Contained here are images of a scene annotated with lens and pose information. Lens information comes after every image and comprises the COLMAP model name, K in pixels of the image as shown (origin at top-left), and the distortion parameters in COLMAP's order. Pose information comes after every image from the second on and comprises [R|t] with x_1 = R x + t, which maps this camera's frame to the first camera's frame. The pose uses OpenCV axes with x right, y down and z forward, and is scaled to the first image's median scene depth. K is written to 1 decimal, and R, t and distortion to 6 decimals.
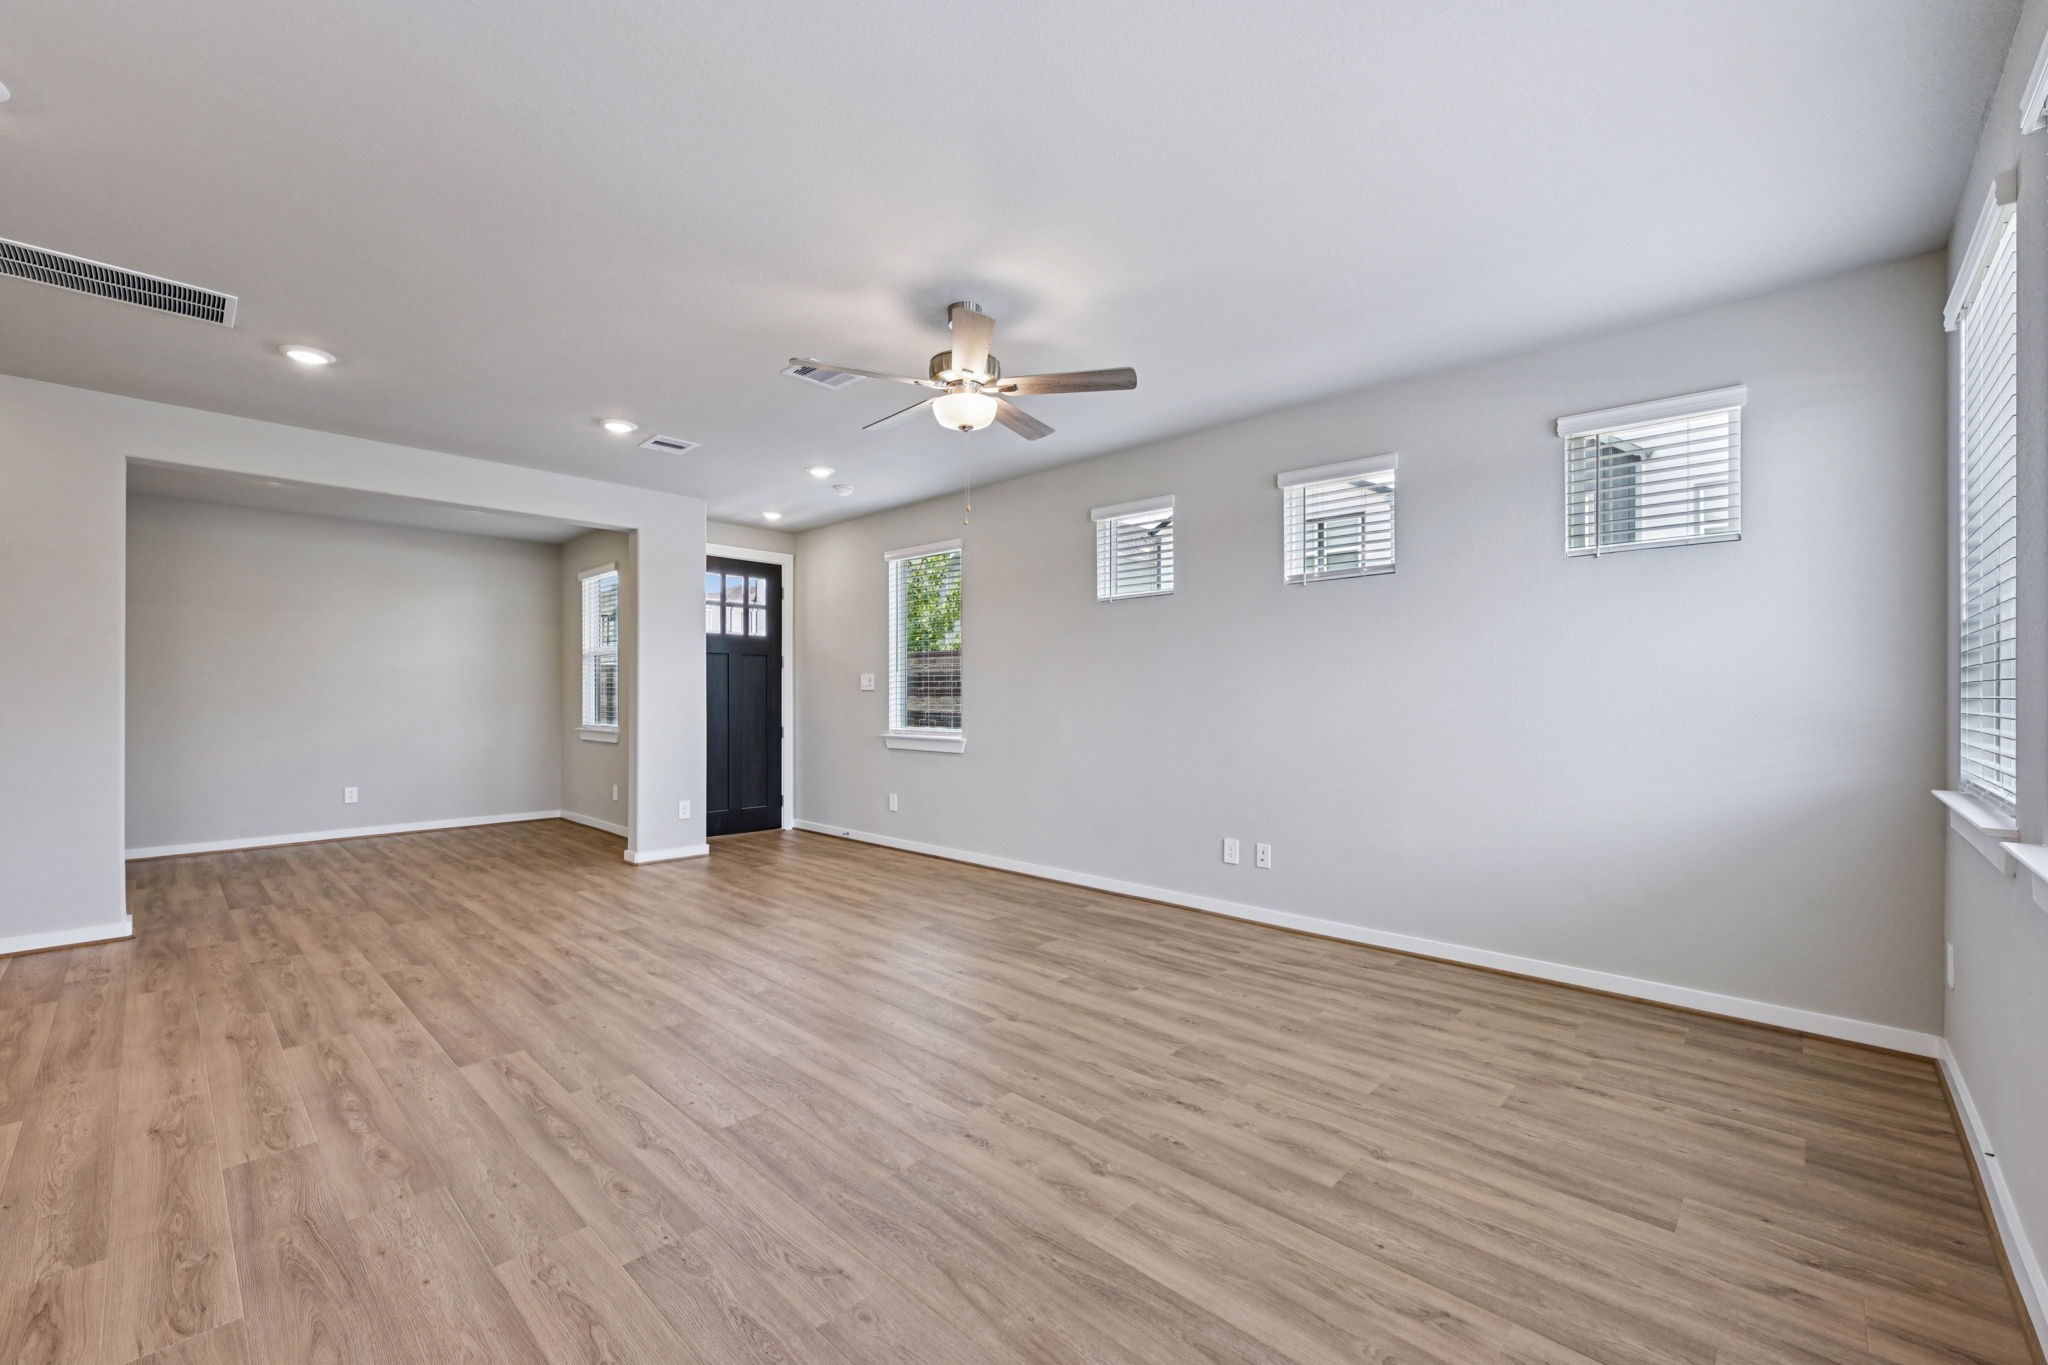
lens RADIAL K [[828.0, 0, 1026.1], [0, 828.0, 690.5], [0, 0, 1]] dist [-0.000065, -0.000148]
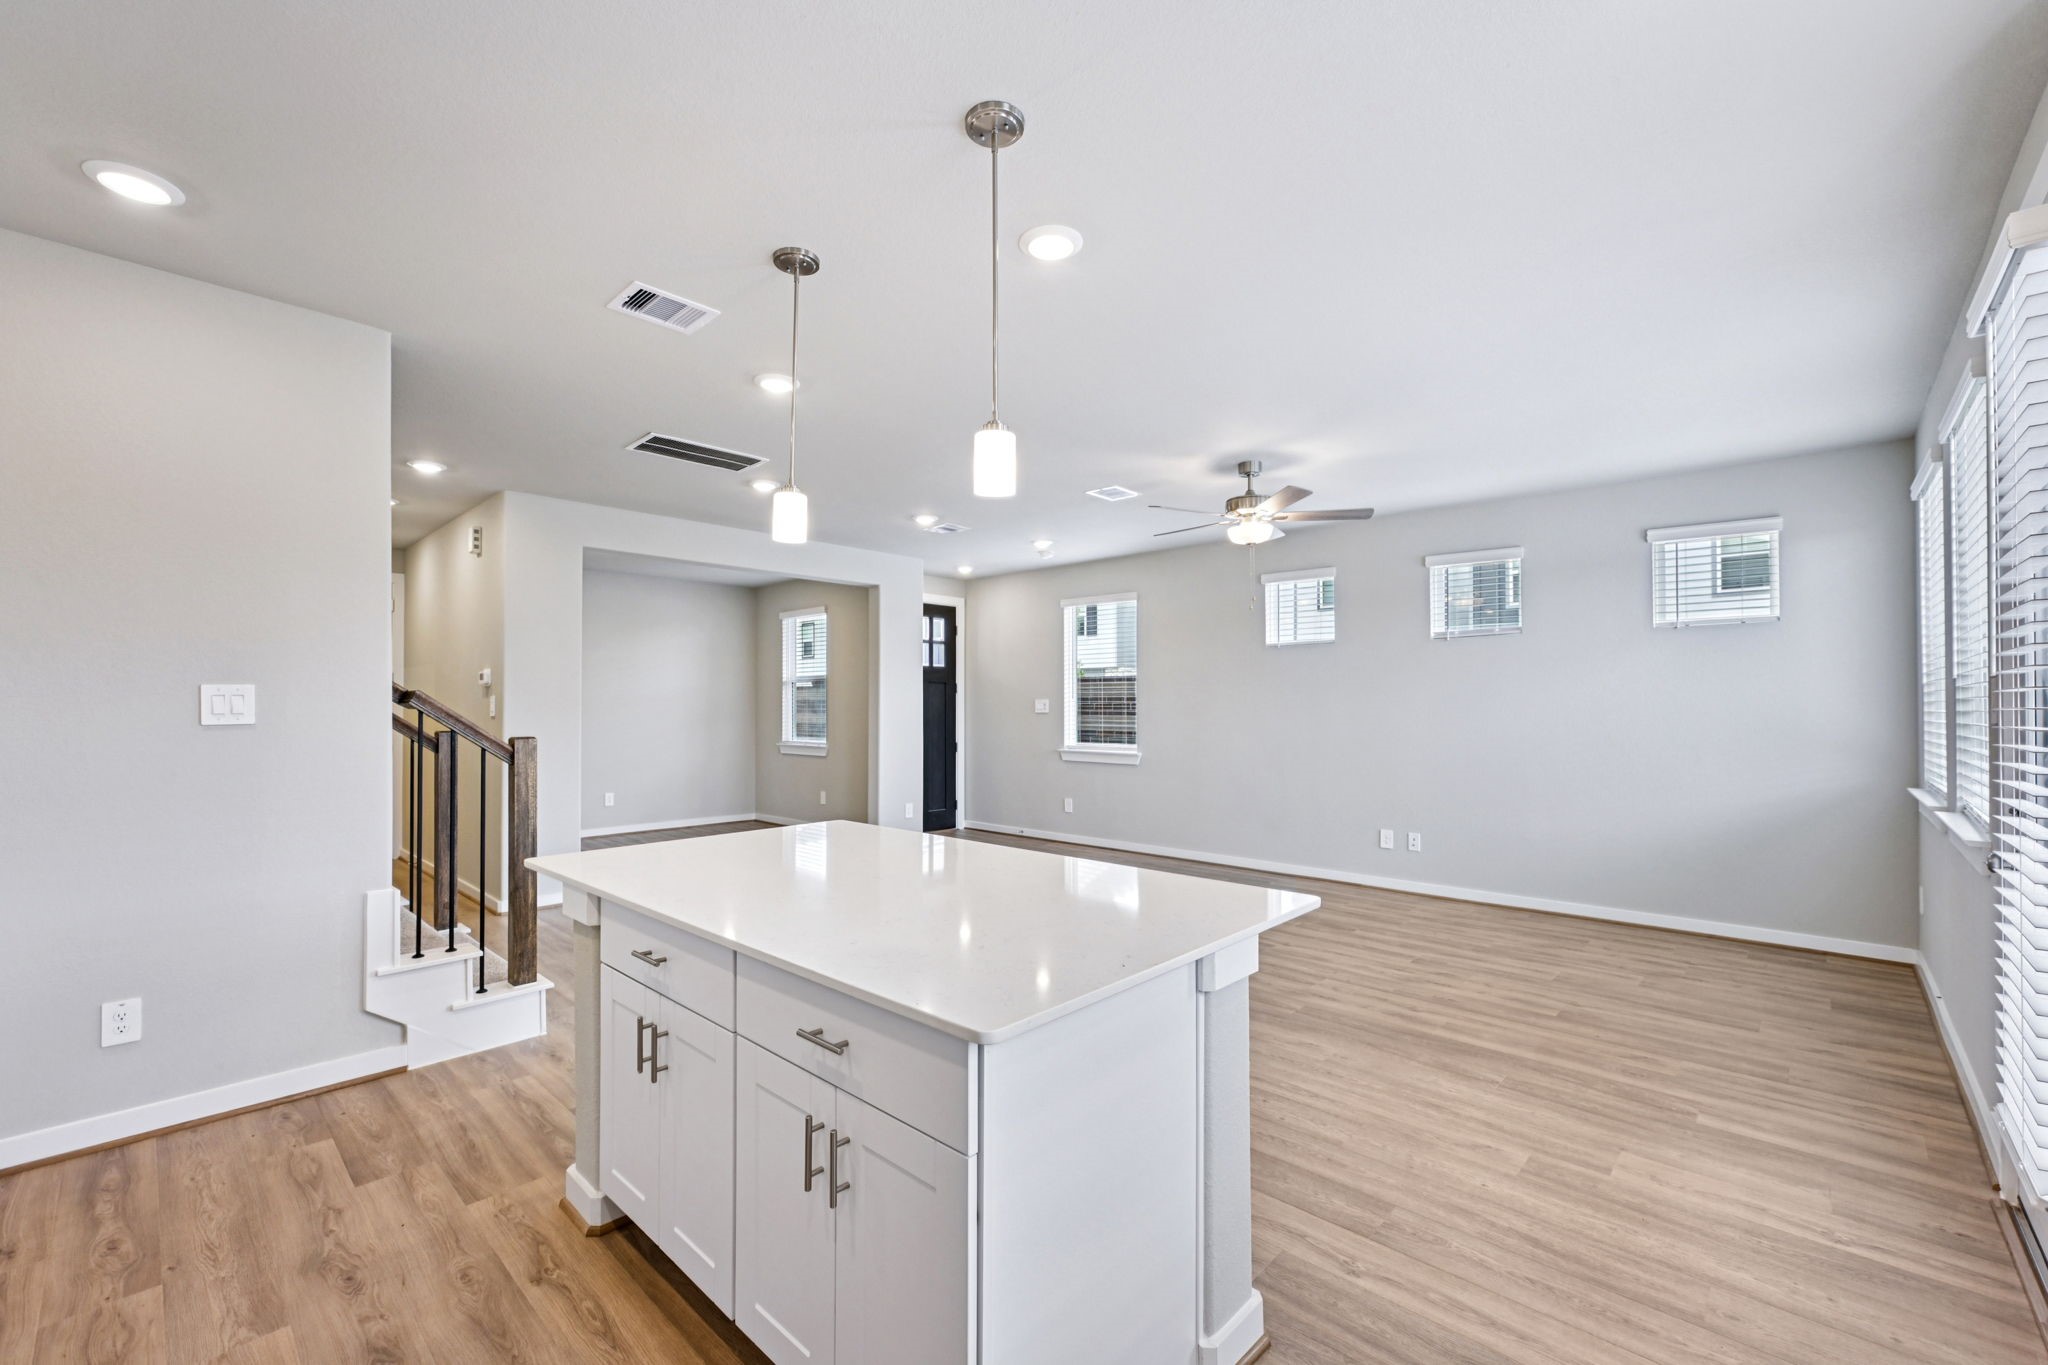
lens RADIAL K [[836.4, 0, 1019.4], [0, 836.4, 690.9], [0, 0, 1]] dist [0.001640, 0.000059]
pose [[0.999995, -0.000188, -0.003102, -0.435384], [0.000149, 0.999919, -0.012691, -0.033132], [0.003104, 0.012691, 0.999915, -0.443905]]
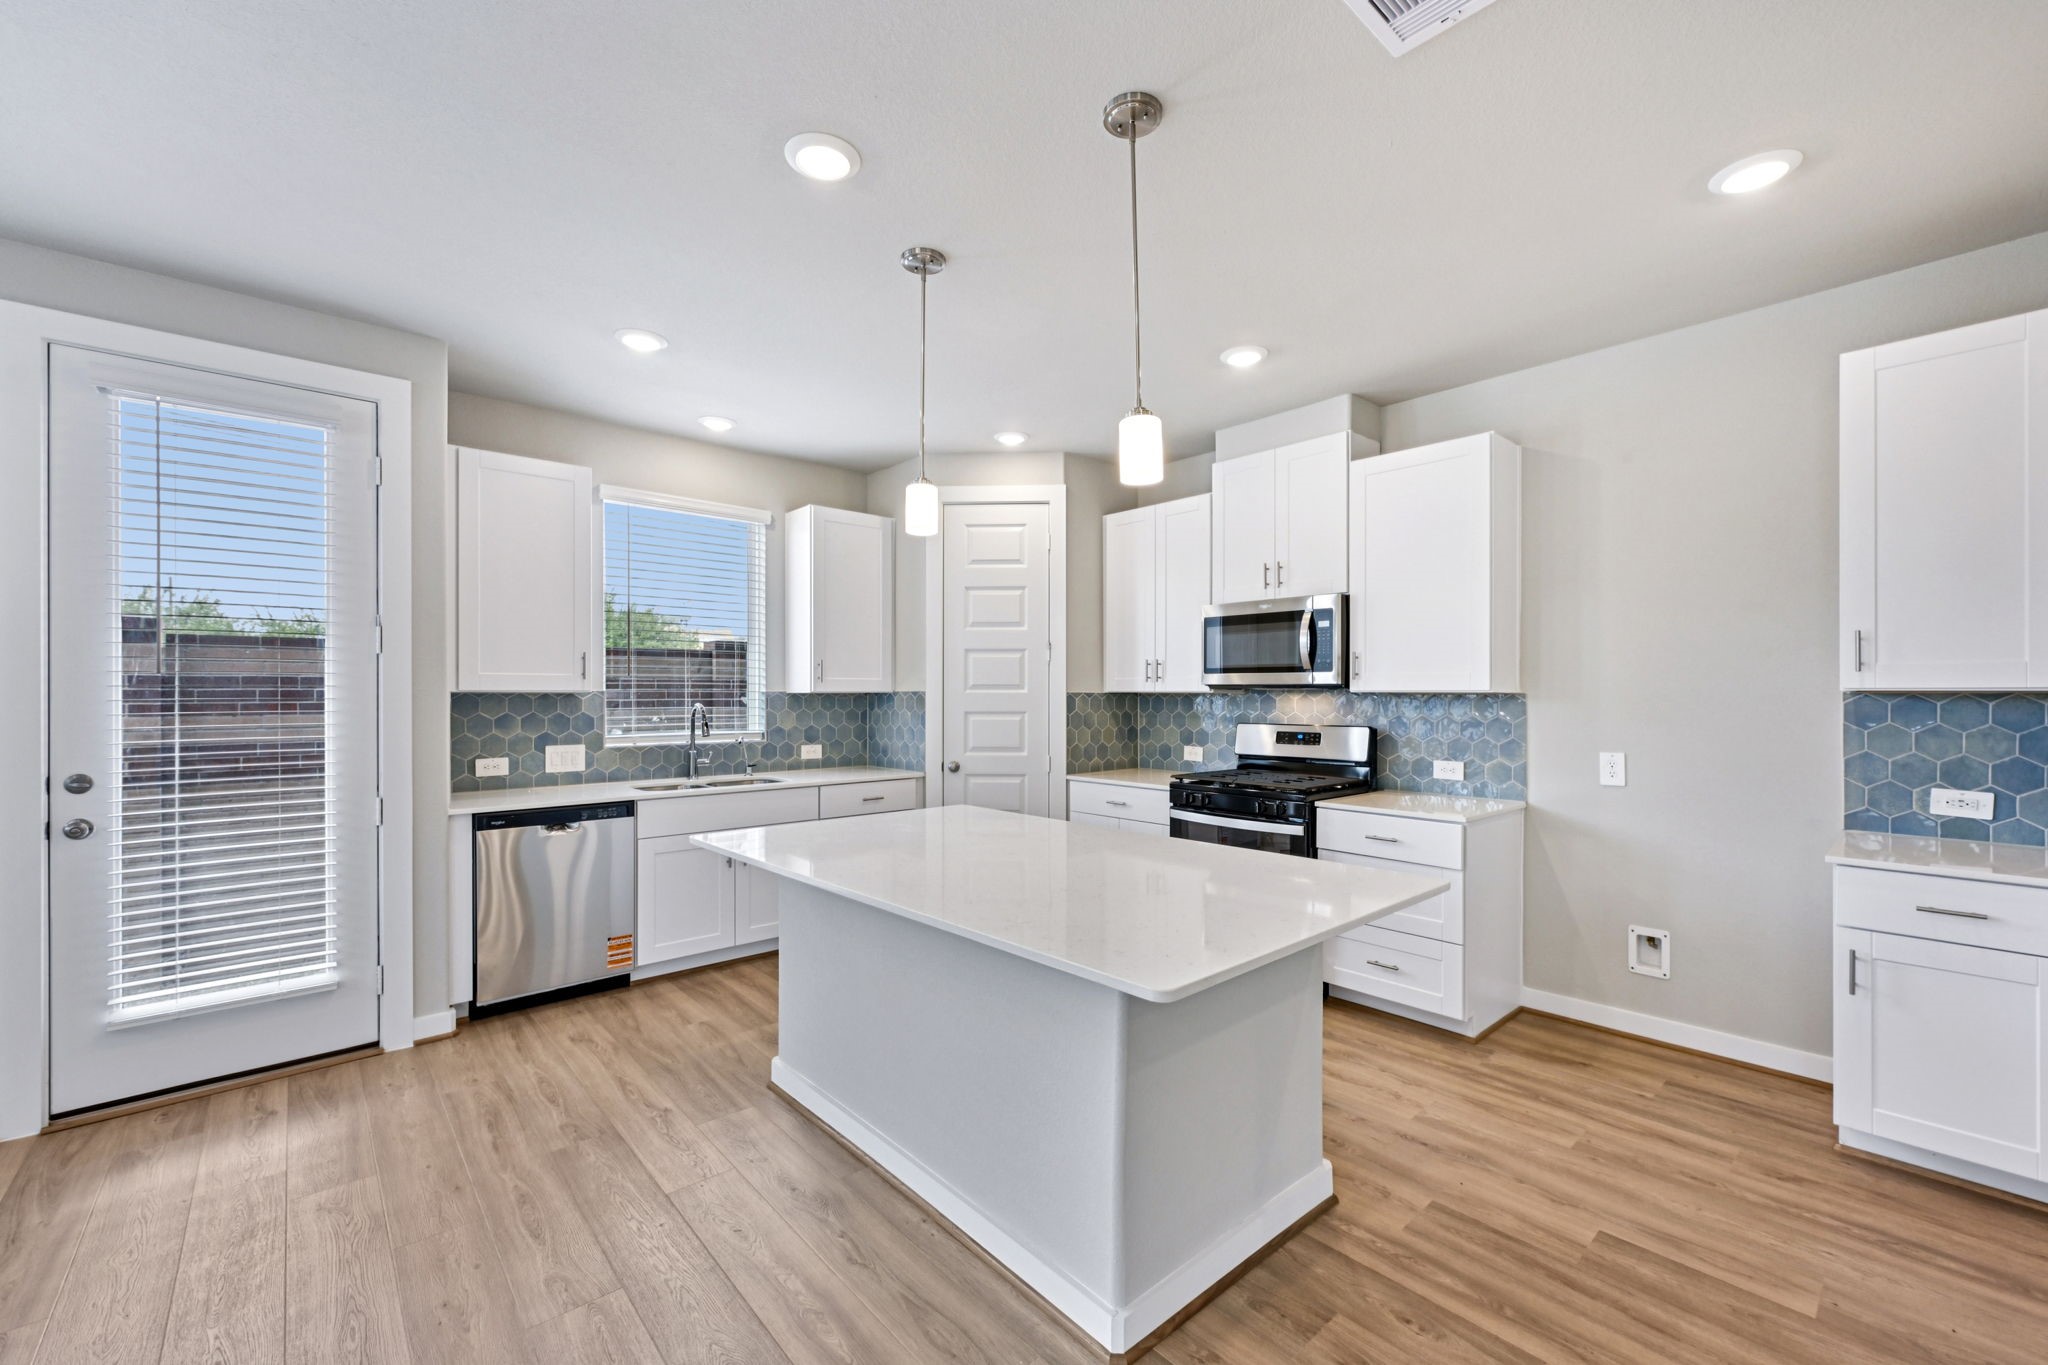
lens RADIAL K [[827.8, 0, 1027.4], [0, 827.8, 695.5], [0, 0, 1]] dist [0.000198, -0.000203]
pose [[-0.996263, 0.002457, 0.086334, -0.609285], [0.002151, 0.999991, -0.003634, -0.027040], [-0.086342, -0.003435, -0.996260, 0.843440]]
